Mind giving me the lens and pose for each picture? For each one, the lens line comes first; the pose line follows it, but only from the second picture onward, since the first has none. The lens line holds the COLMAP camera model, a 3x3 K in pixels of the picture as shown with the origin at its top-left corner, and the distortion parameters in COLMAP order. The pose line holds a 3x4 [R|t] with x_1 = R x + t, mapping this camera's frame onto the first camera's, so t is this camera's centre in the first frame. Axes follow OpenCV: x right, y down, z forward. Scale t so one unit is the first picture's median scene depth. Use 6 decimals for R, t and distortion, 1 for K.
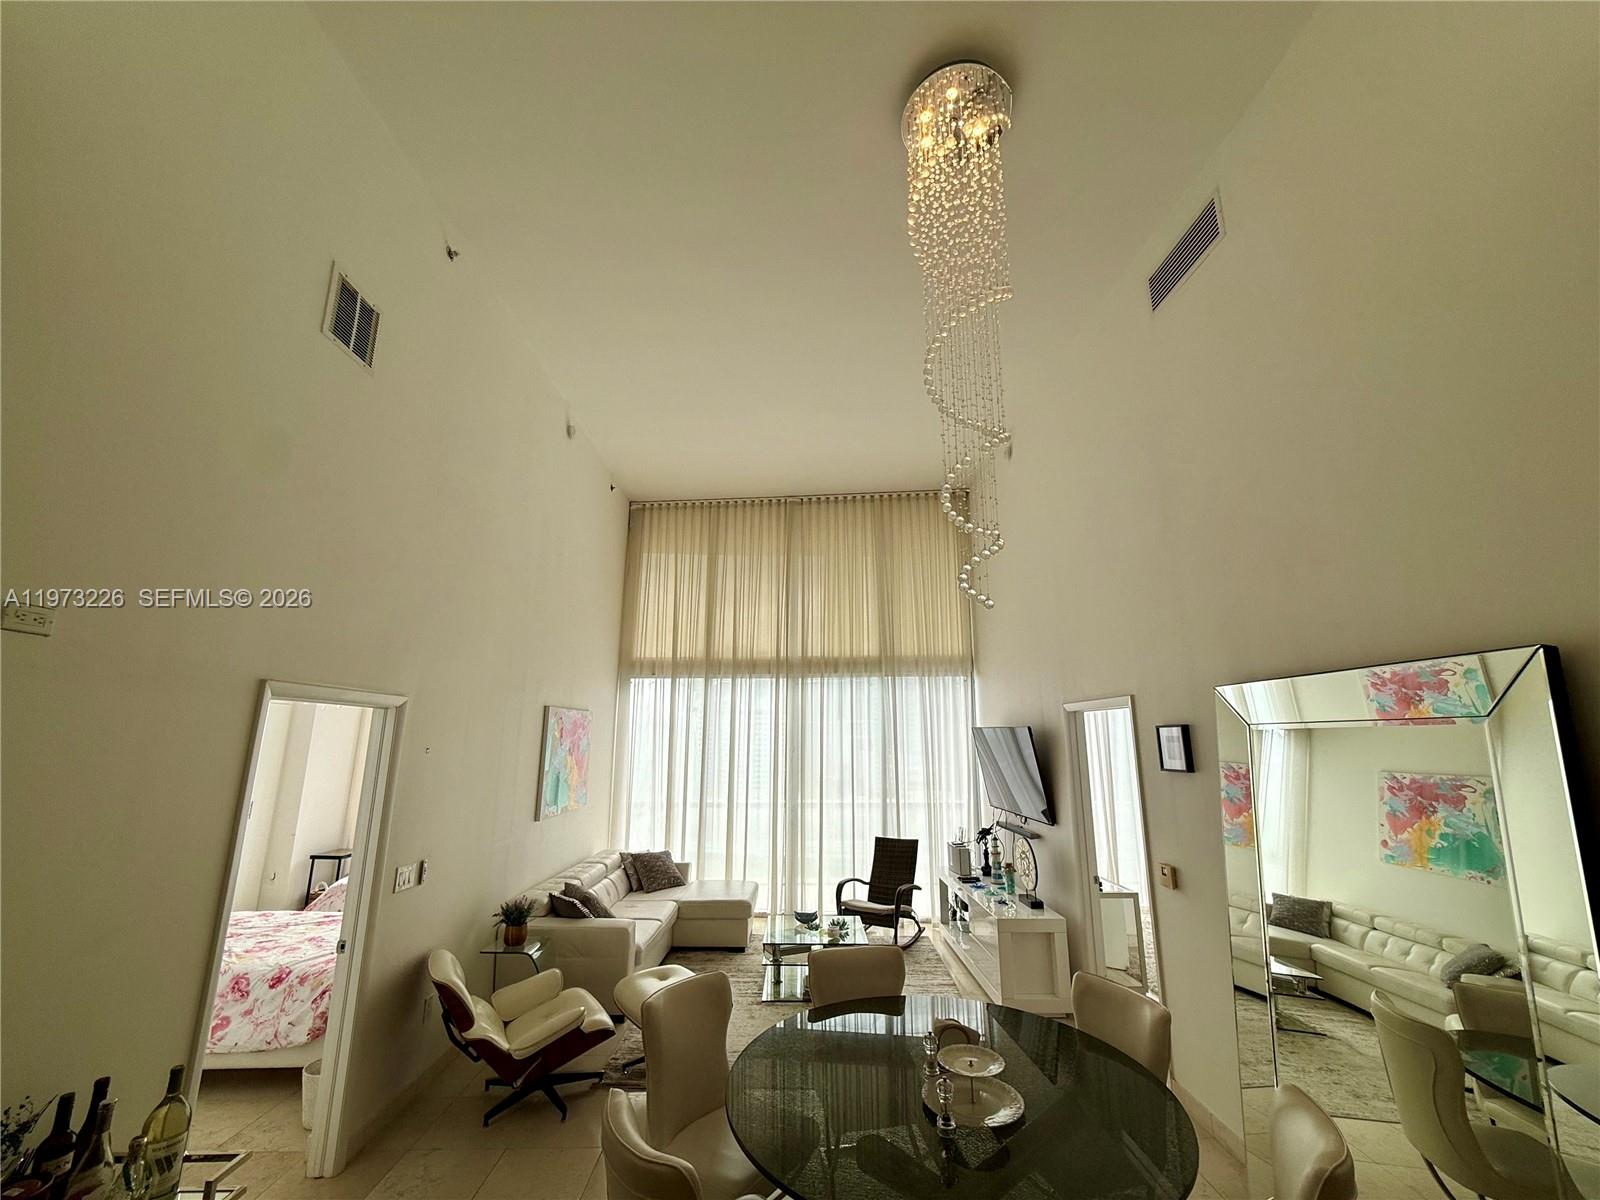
lens RADIAL K [[653.1, 0, 800.0], [0, 653.1, 600.0], [0, 0, 1]] dist [-0.002165, -0.000398]
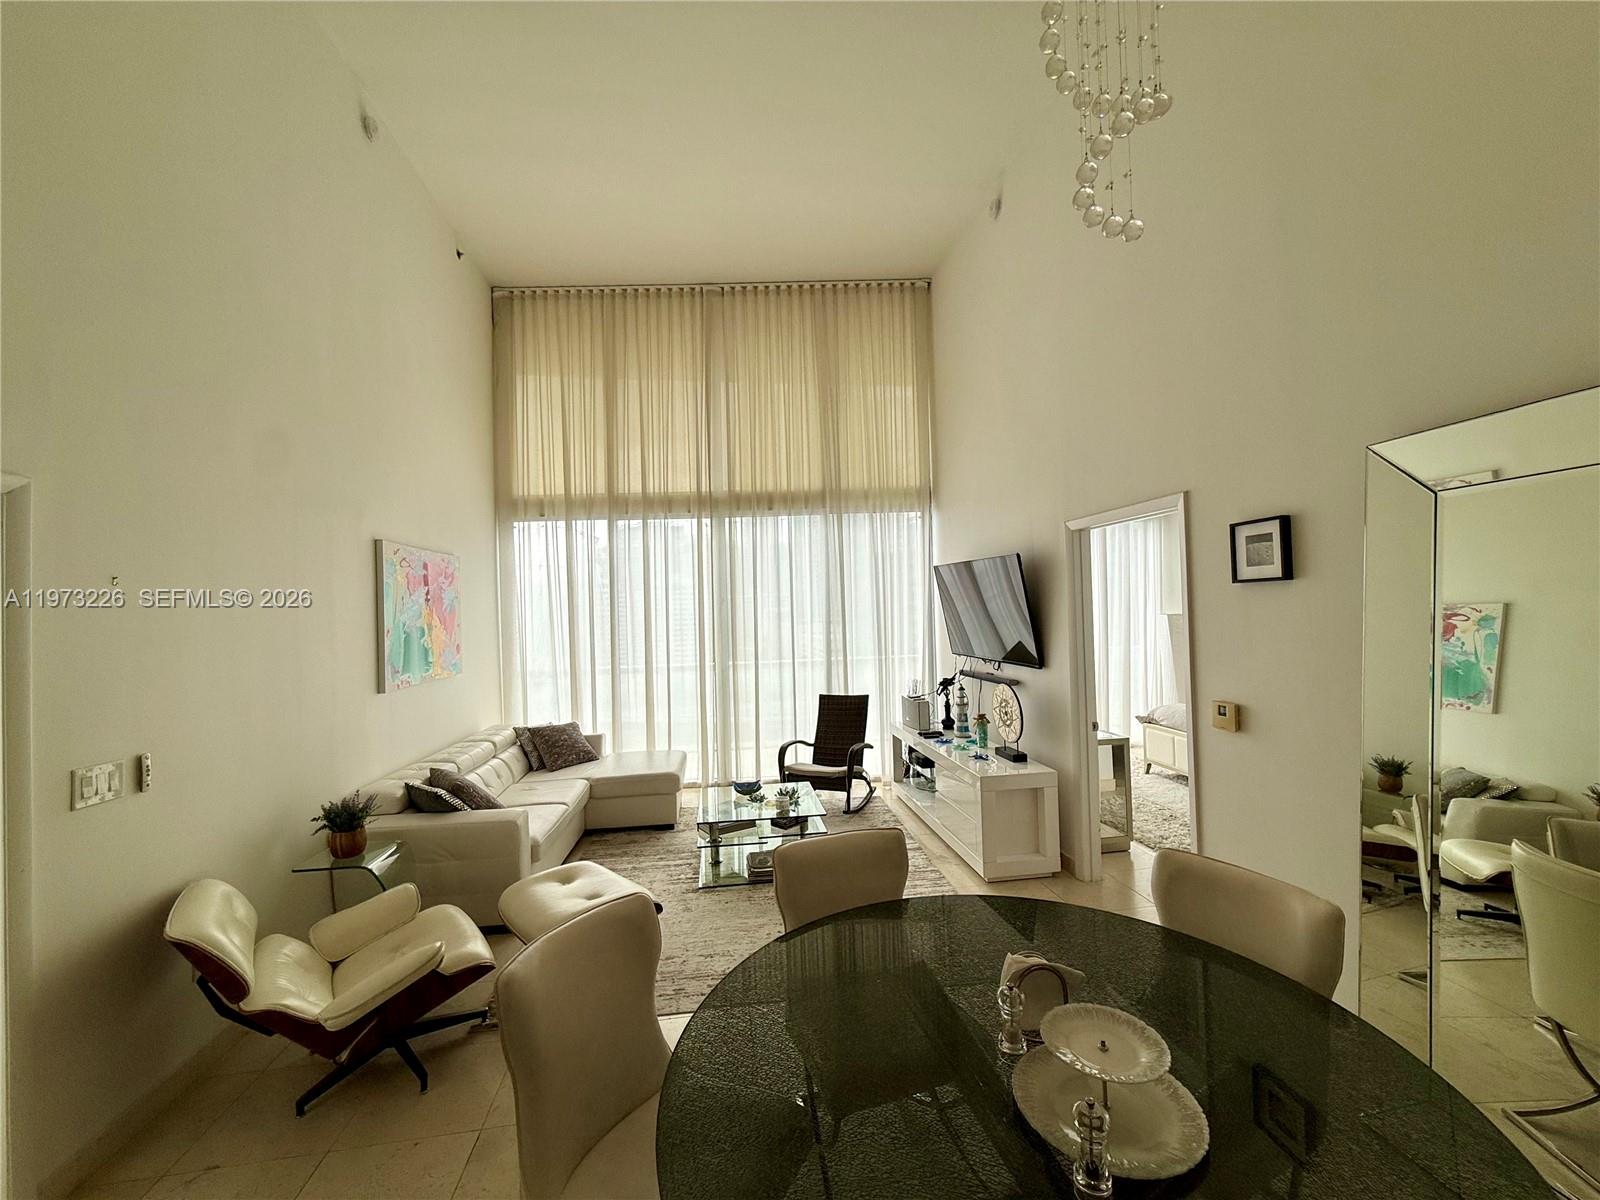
lens RADIAL K [[649.0, 0, 807.7], [0, 649.0, 611.3], [0, 0, 1]] dist [-0.007621, -0.000110]
pose [[0.990153, -0.031119, 0.136489, -0.017502], [0.002239, 0.978375, 0.206826, 0.080214], [-0.139974, -0.204484, 0.968810, 0.198752]]
